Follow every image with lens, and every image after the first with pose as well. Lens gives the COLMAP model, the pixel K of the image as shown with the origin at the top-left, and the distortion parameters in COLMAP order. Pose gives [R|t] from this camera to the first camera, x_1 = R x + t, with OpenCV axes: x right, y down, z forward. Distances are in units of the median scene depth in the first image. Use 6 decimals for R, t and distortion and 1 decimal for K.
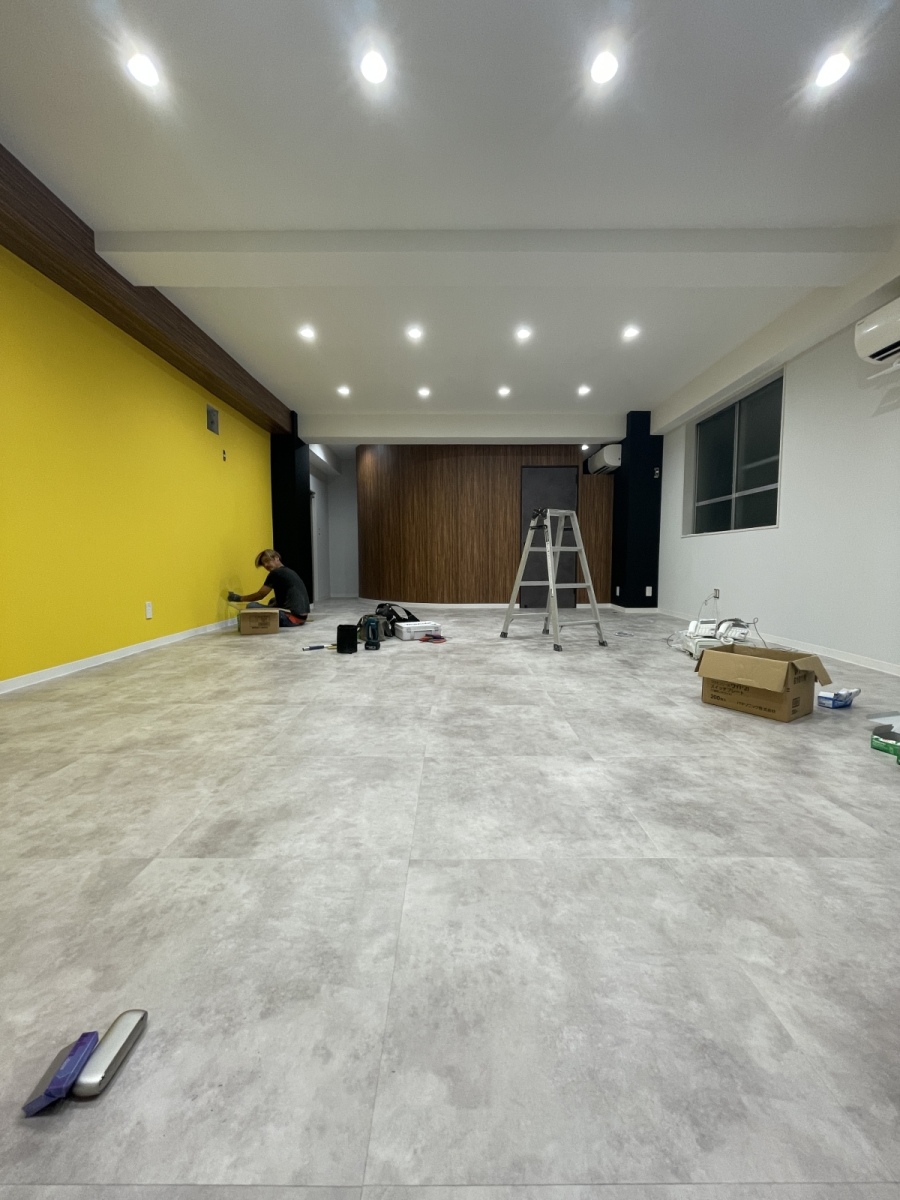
lens RADIAL K [[486.2, 0, 448.6], [0, 486.2, 599.0], [0, 0, 1]] dist [0.001902, 0.000177]
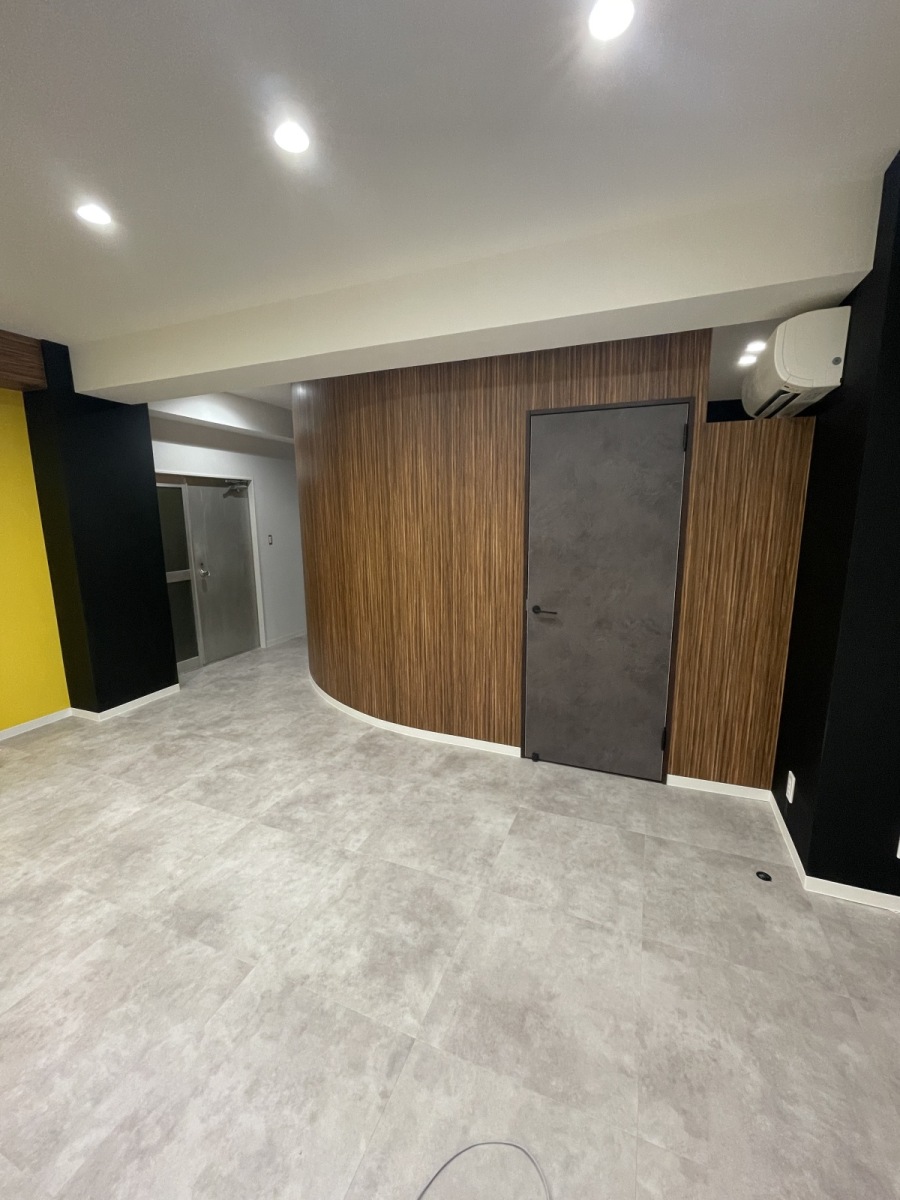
lens RADIAL K [[486.2, 0, 453.9], [0, 486.2, 600.2], [0, 0, 1]] dist [0.001902, 0.000177]
pose [[0.930446, 0.060862, -0.361340, 0.240612], [-0.021766, 0.993549, 0.111299, -0.166702], [0.365783, -0.095693, 0.925768, 0.607680]]
